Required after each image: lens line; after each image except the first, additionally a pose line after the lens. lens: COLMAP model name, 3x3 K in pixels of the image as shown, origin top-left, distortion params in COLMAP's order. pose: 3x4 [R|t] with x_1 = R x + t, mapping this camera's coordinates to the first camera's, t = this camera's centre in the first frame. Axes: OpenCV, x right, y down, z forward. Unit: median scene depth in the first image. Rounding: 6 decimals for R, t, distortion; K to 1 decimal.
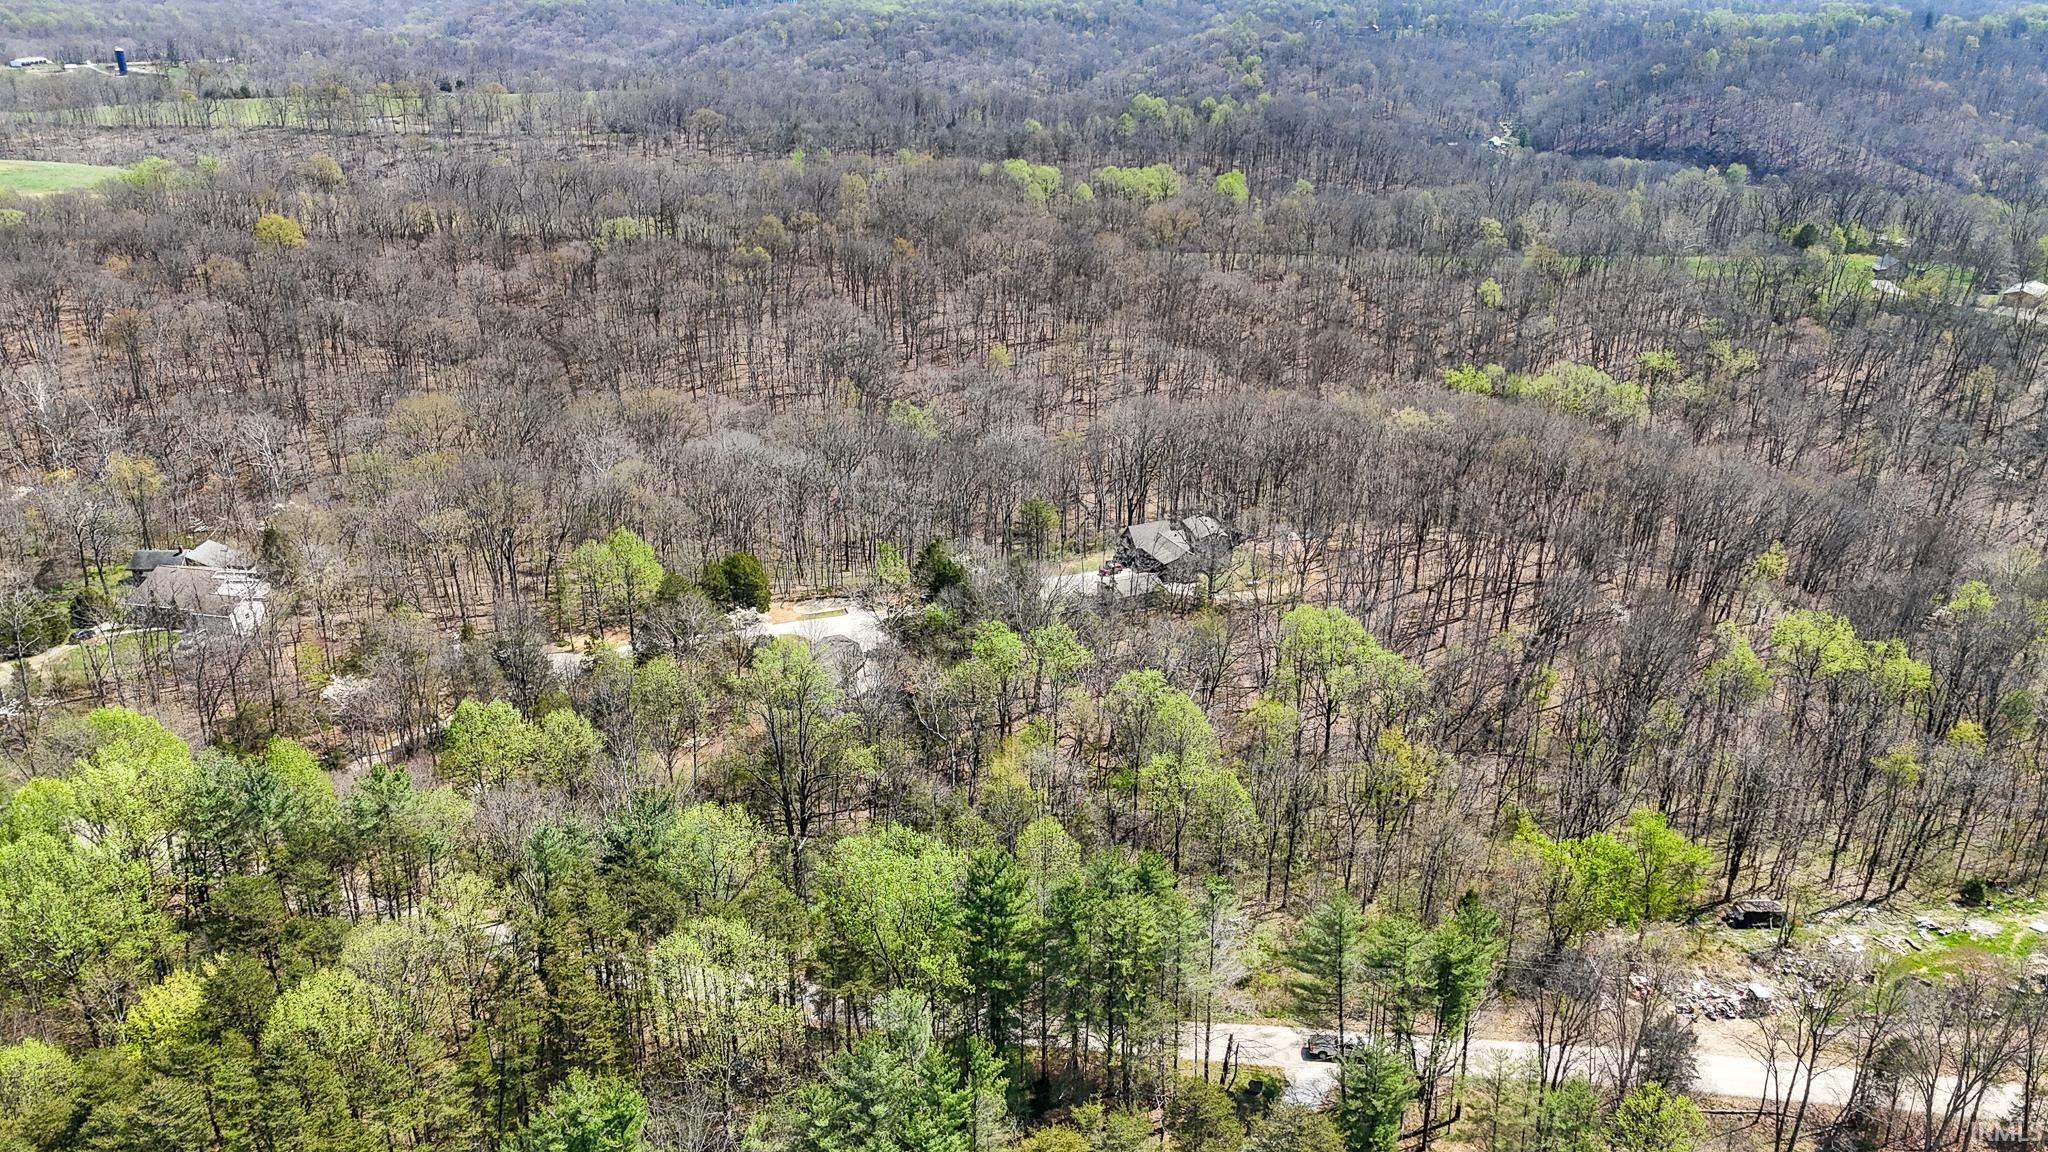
lens RADIAL K [[1563.1, 0, 1024.0], [0, 1563.1, 576.0], [0, 0, 1]] dist [0.049840, -0.045096]
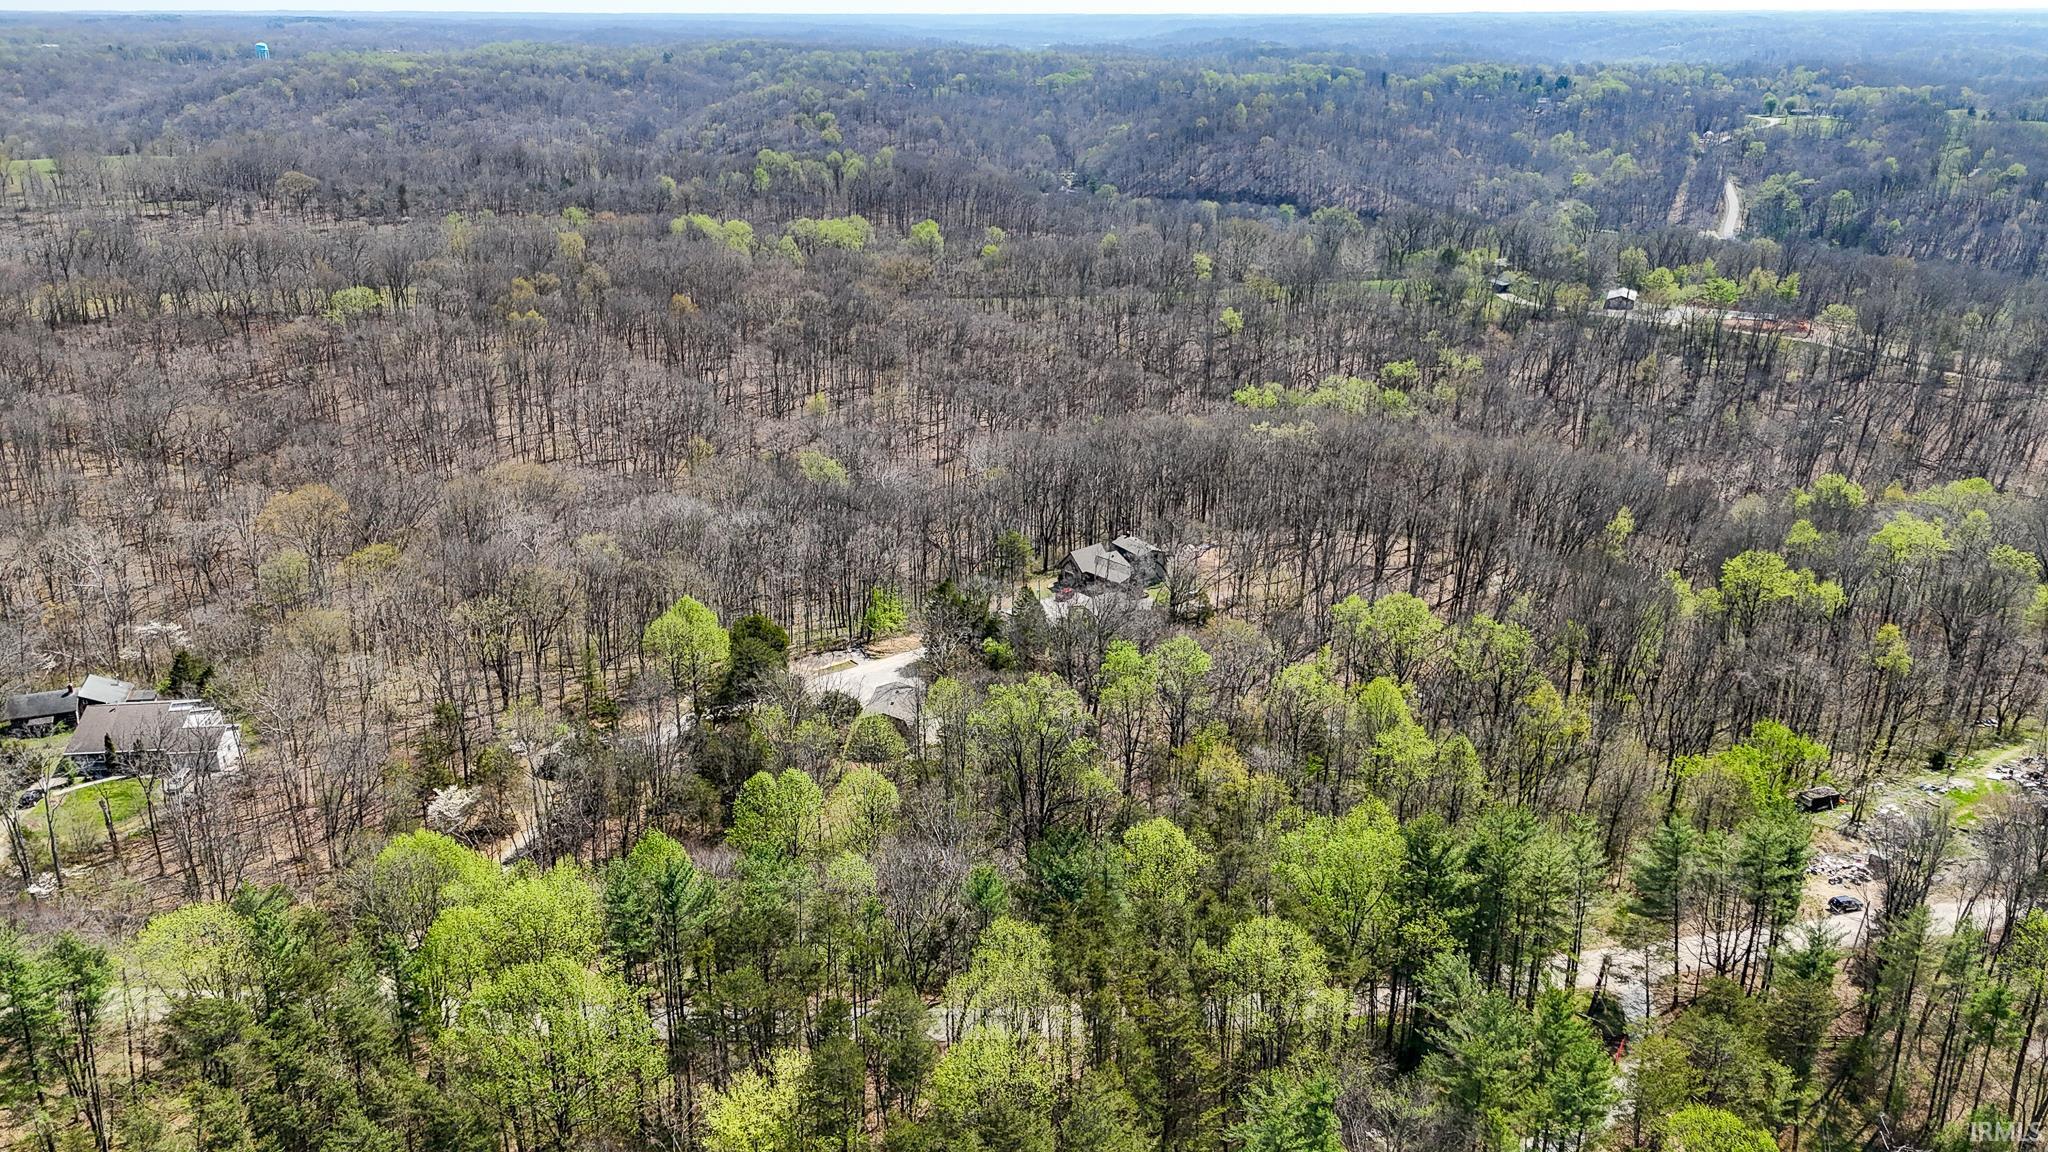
lens RADIAL K [[1563.1, 0, 1024.0], [0, 1563.1, 576.0], [0, 0, 1]] dist [0.049840, -0.045096]
pose [[0.941736, -0.104419, 0.319735, -0.102708], [0.115421, 0.993194, -0.015599, -0.001230], [-0.315930, 0.051594, 0.947379, 0.010080]]
